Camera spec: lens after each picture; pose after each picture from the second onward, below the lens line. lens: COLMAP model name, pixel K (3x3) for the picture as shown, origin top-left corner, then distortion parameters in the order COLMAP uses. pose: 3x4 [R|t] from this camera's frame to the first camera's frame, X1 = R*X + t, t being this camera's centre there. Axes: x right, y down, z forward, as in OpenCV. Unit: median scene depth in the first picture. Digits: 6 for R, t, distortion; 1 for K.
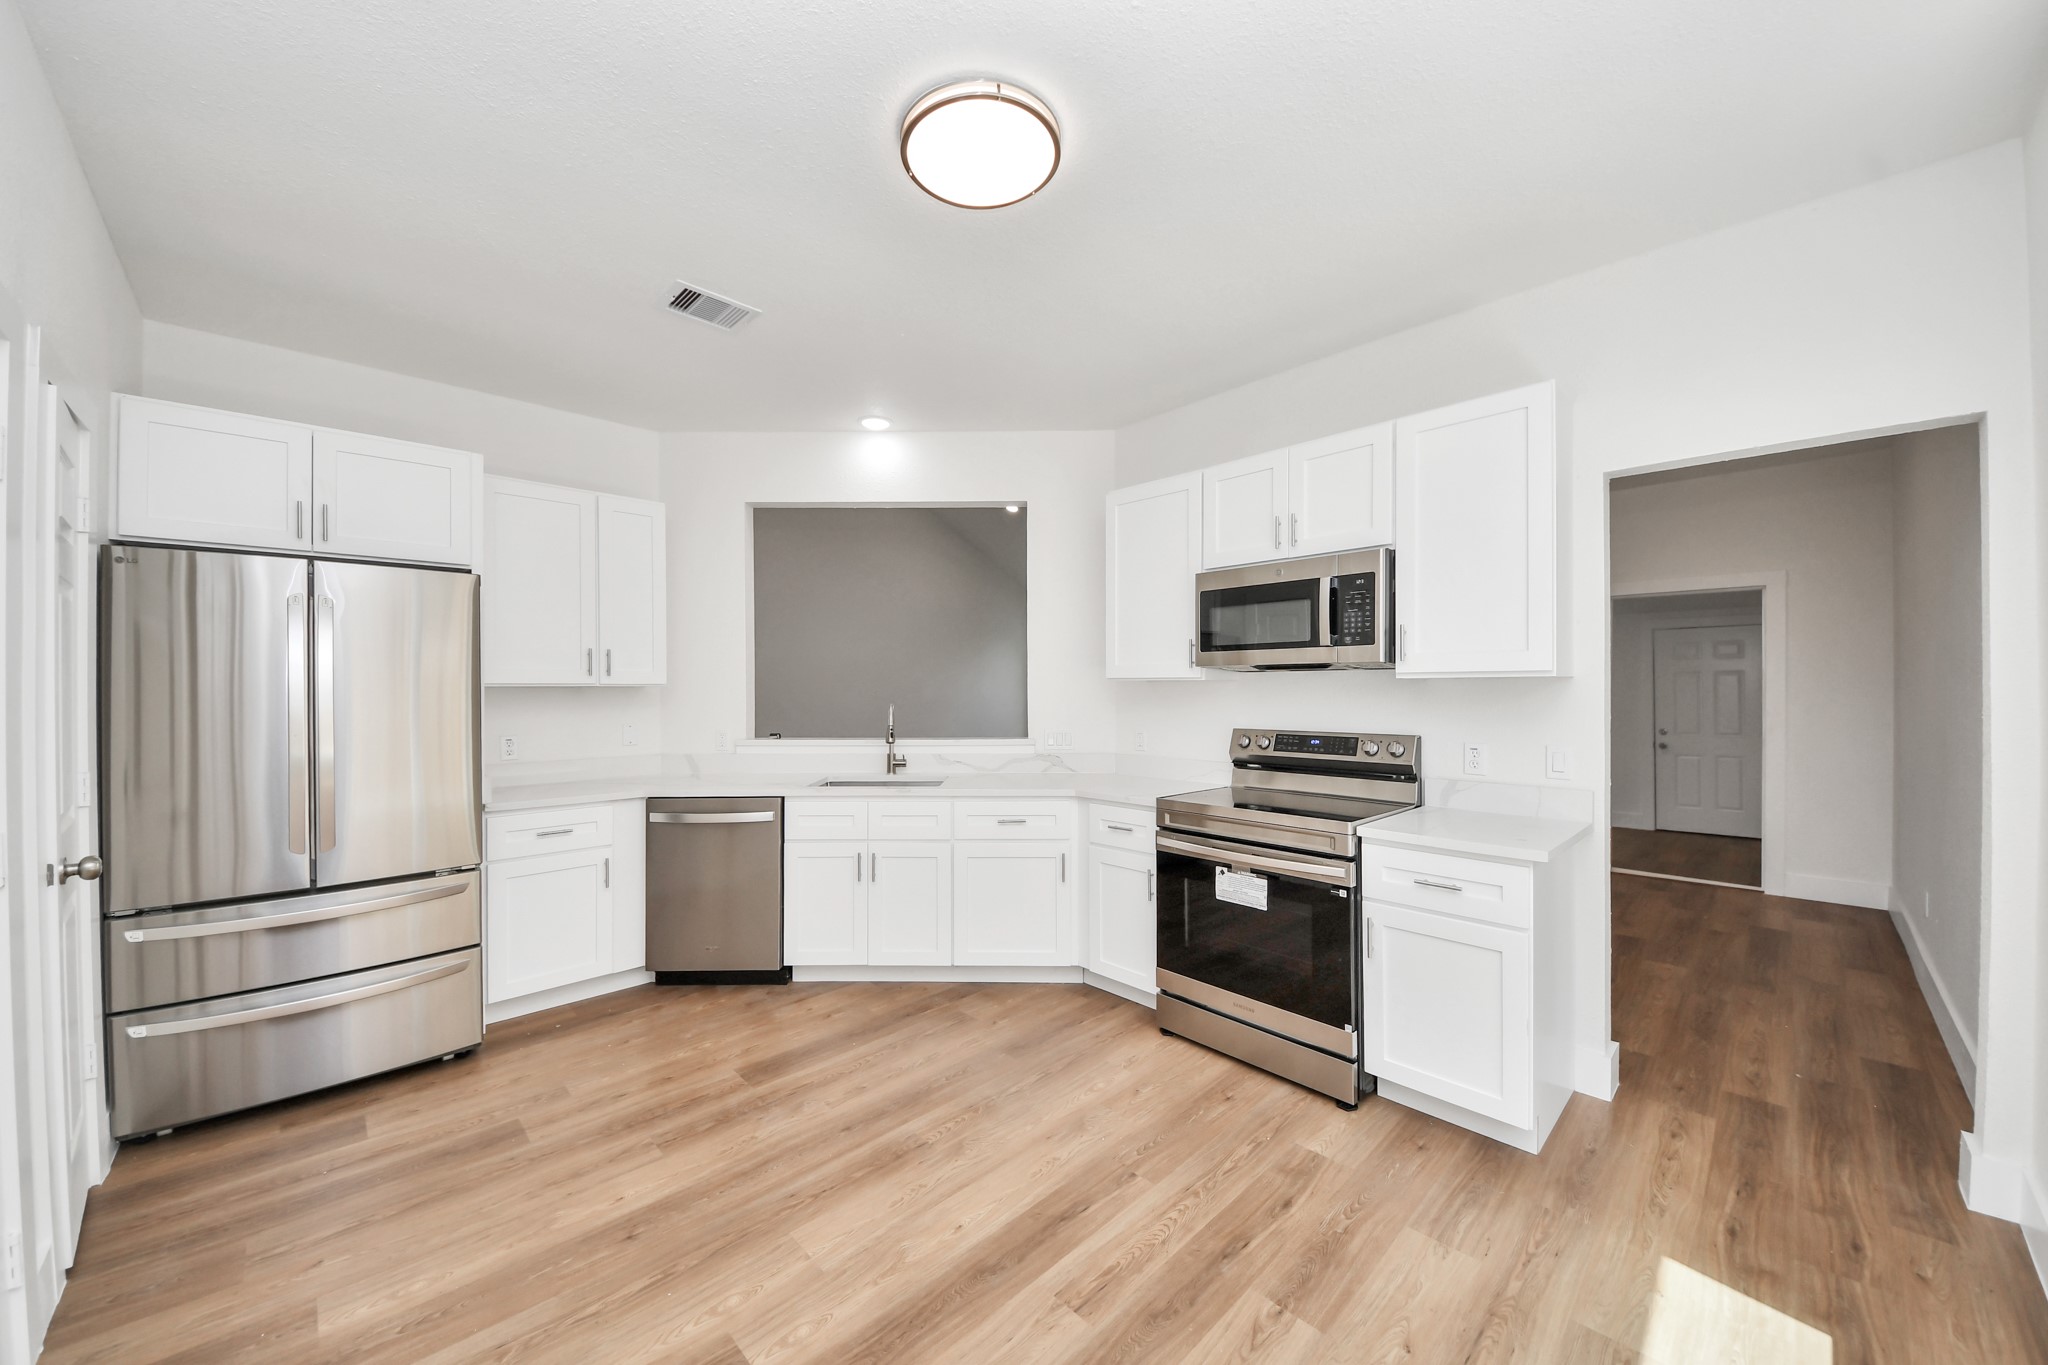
lens RADIAL K [[747.6, 0, 1024.0], [0, 747.6, 682.5], [0, 0, 1]] dist [0.025162, -0.018670]
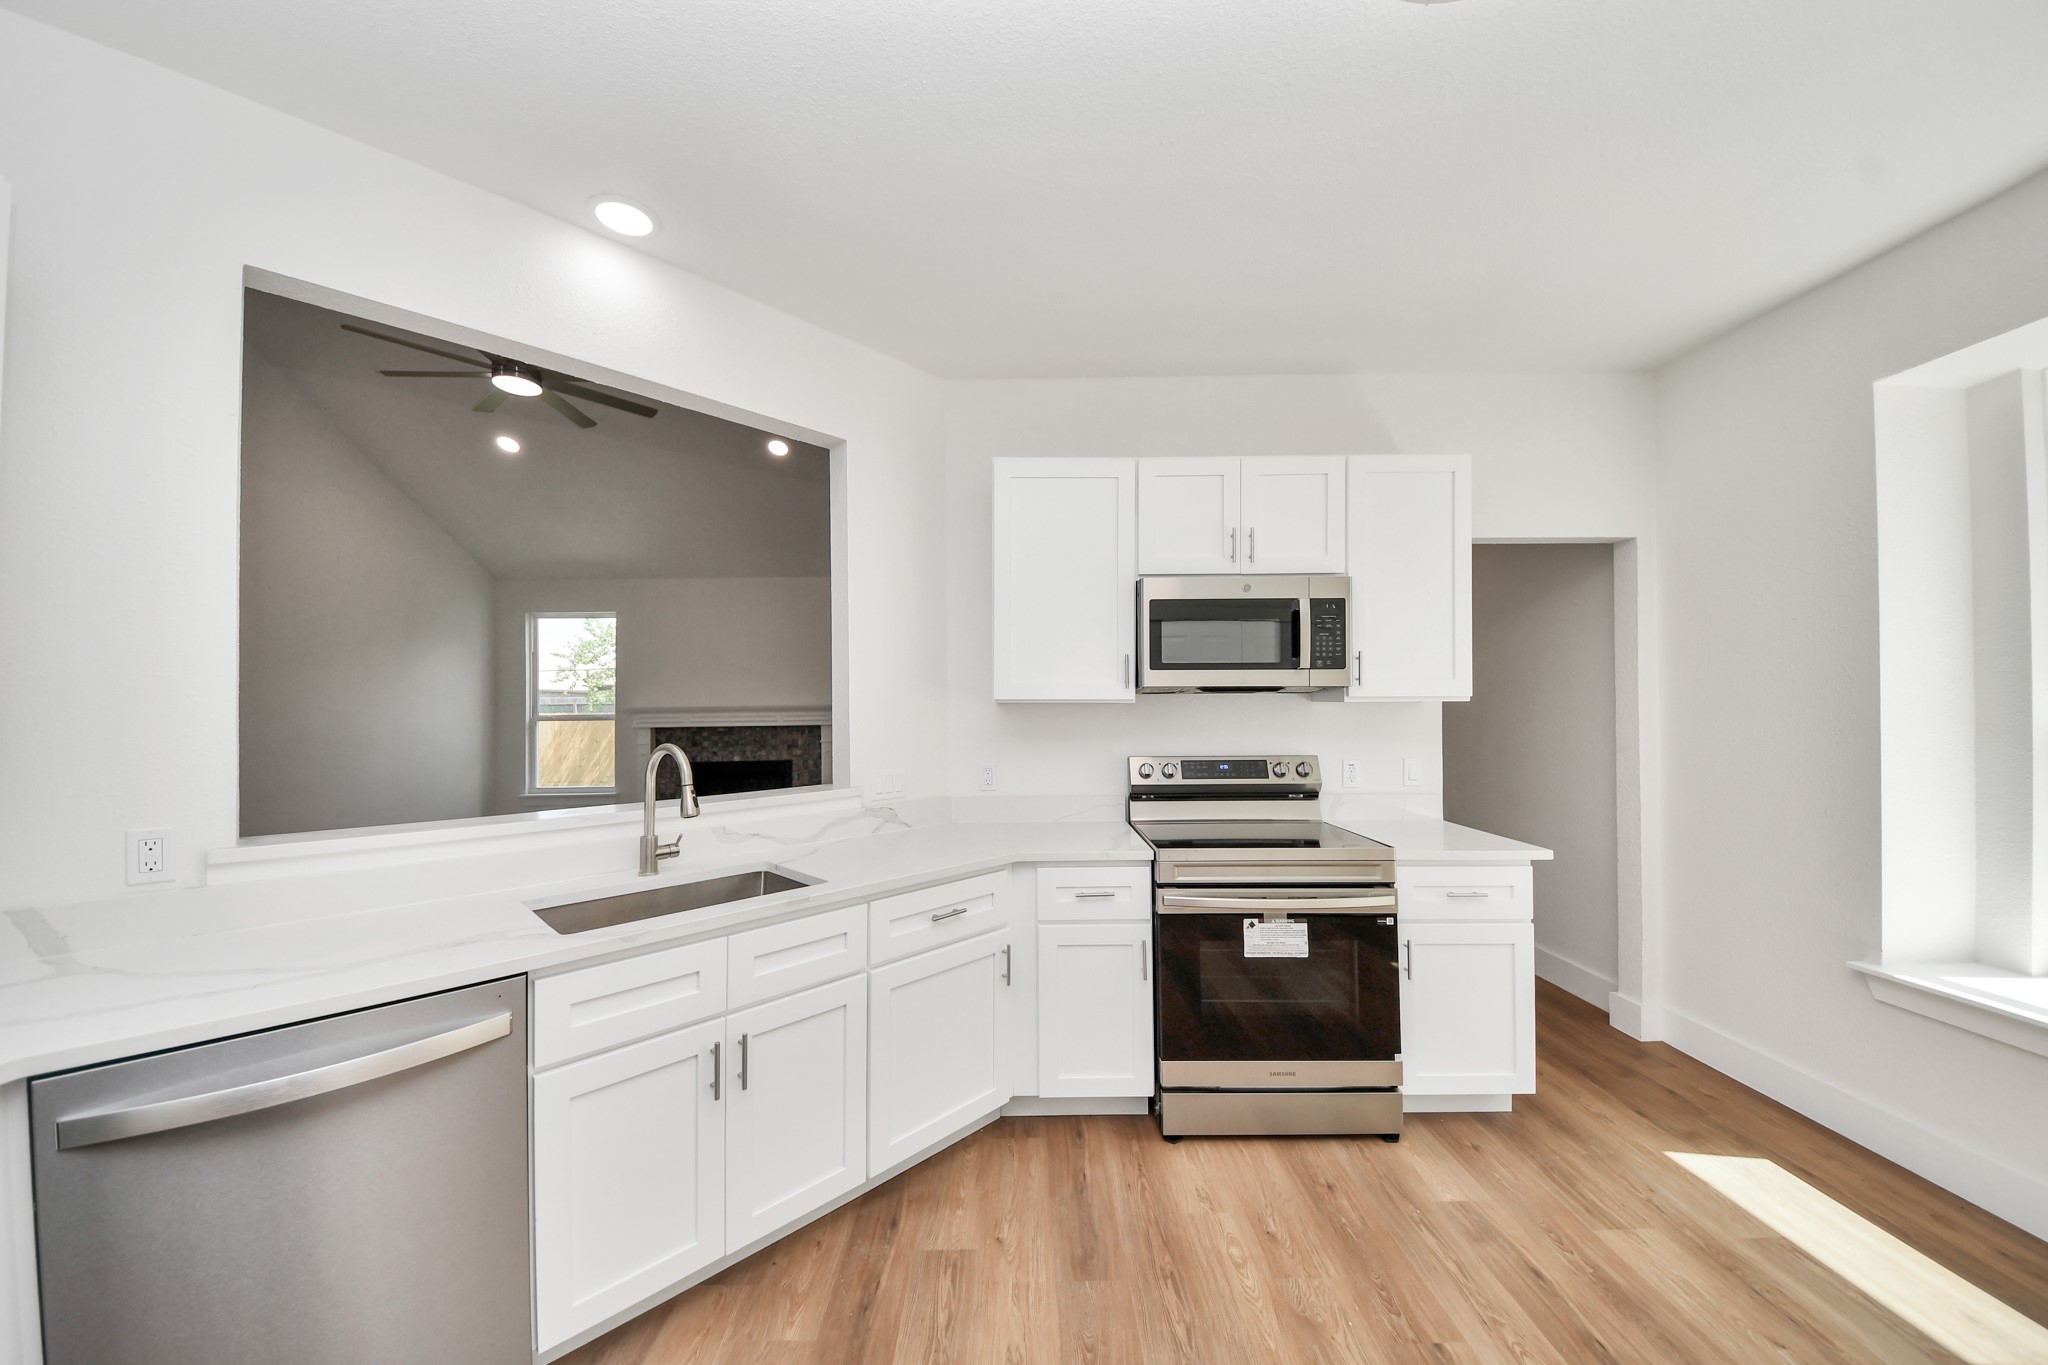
lens RADIAL K [[734.8, 0, 1033.3], [0, 734.8, 687.8], [0, 0, 1]] dist [0.020835, -0.017274]
pose [[0.681873, 0.015618, 0.731304, -0.498078], [-0.001706, 0.999803, -0.019761, -0.003836], [-0.731469, 0.012227, 0.681765, 0.556776]]
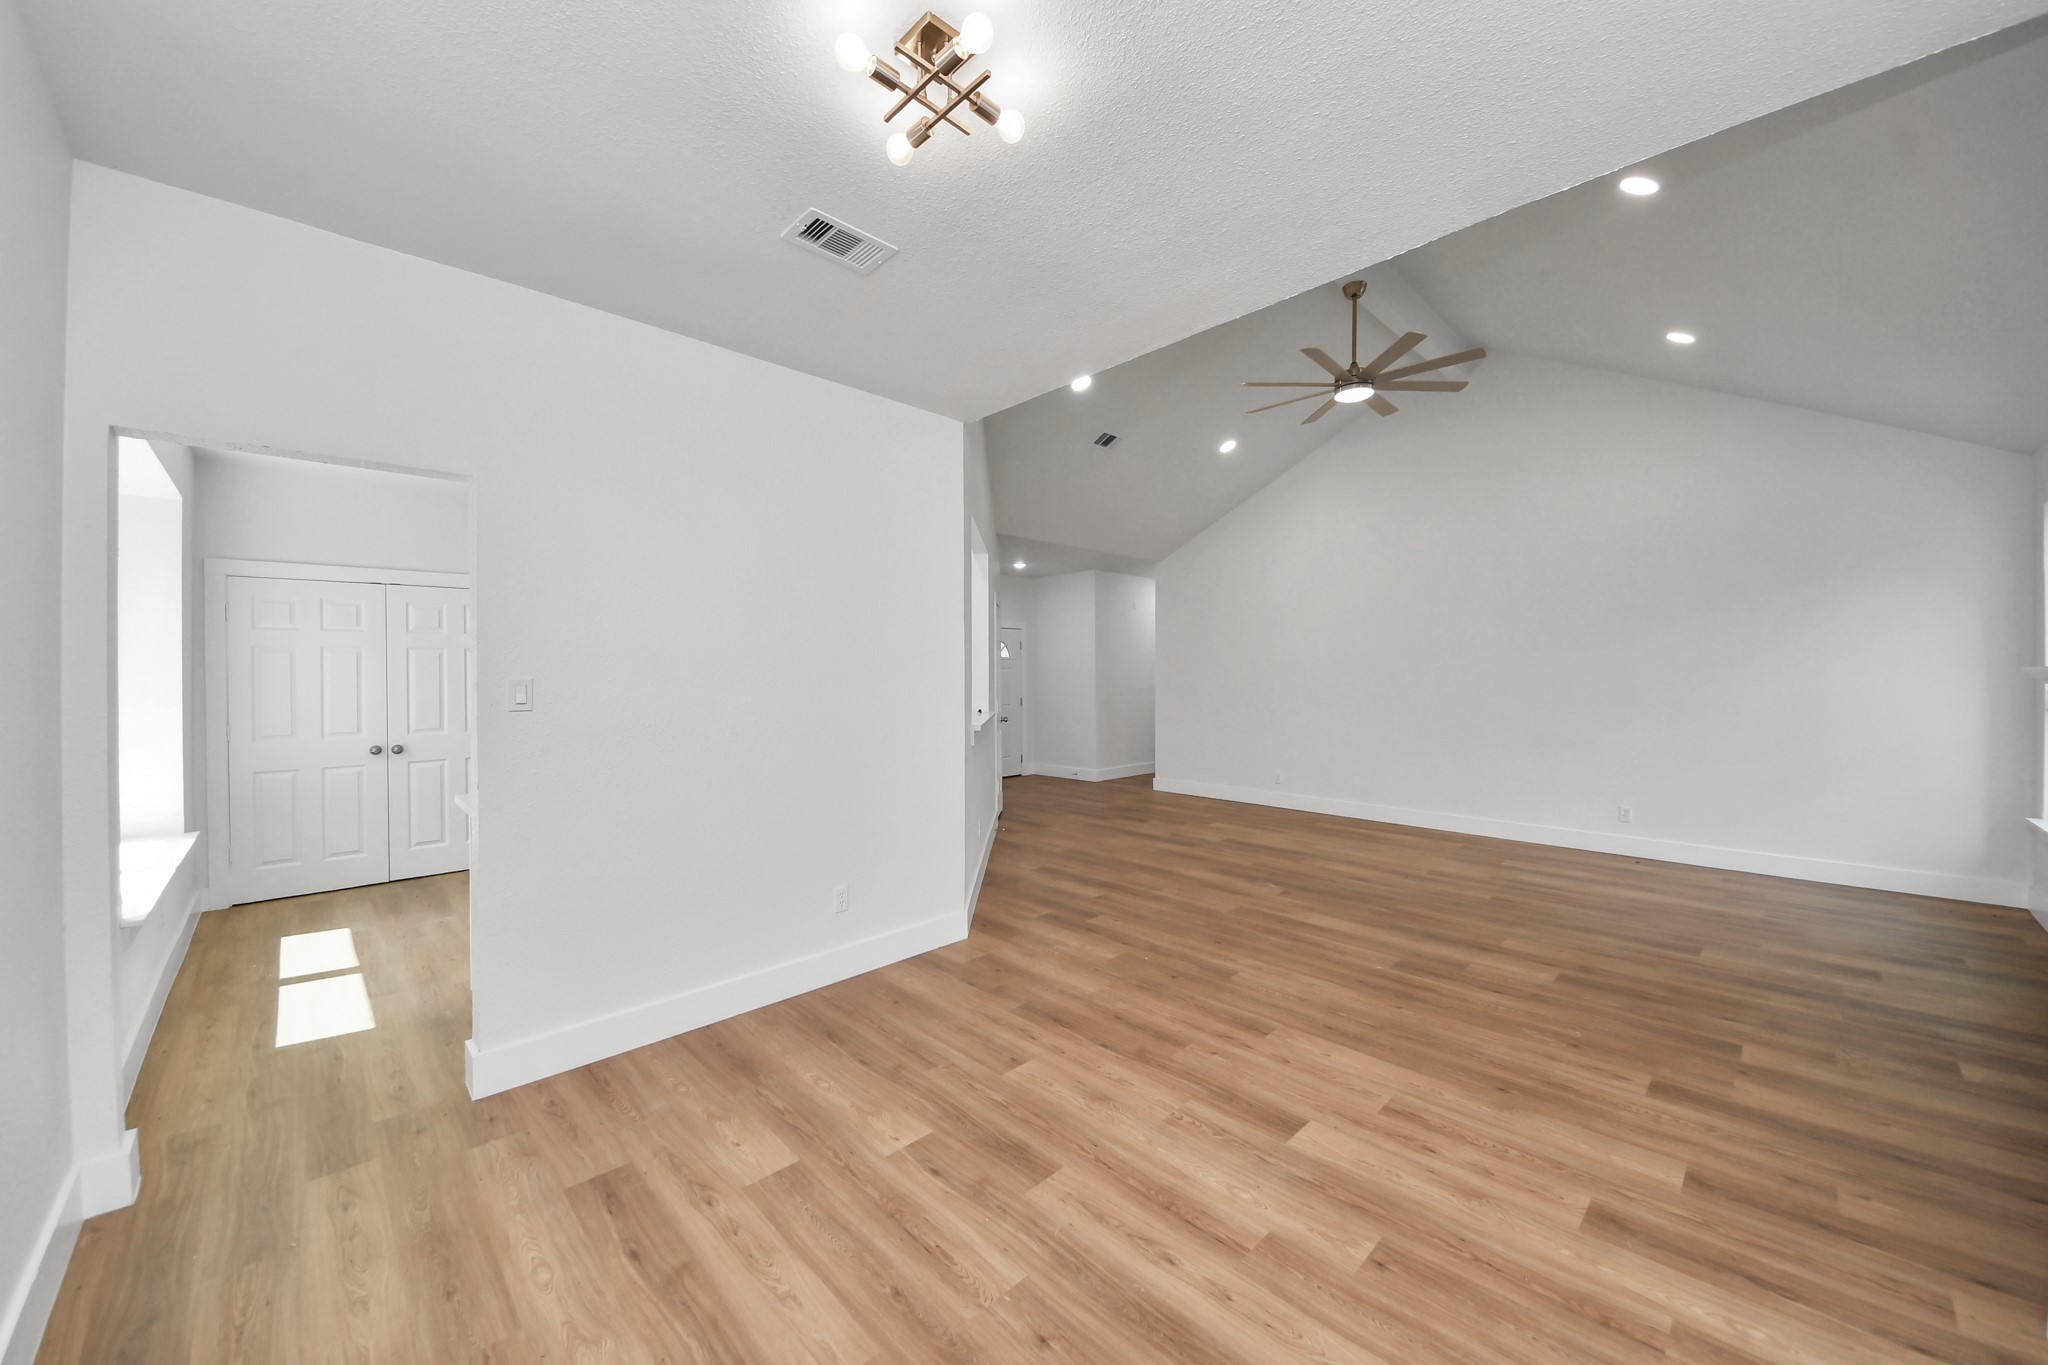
lens RADIAL K [[747.6, 0, 1024.0], [0, 747.6, 682.5], [0, 0, 1]] dist [0.025162, -0.018670]
pose [[-0.009878, 0.020860, -0.999734, 1.507647], [0.010943, 0.999725, 0.020752, -0.013622], [0.999891, -0.010735, -0.010103, 1.492600]]
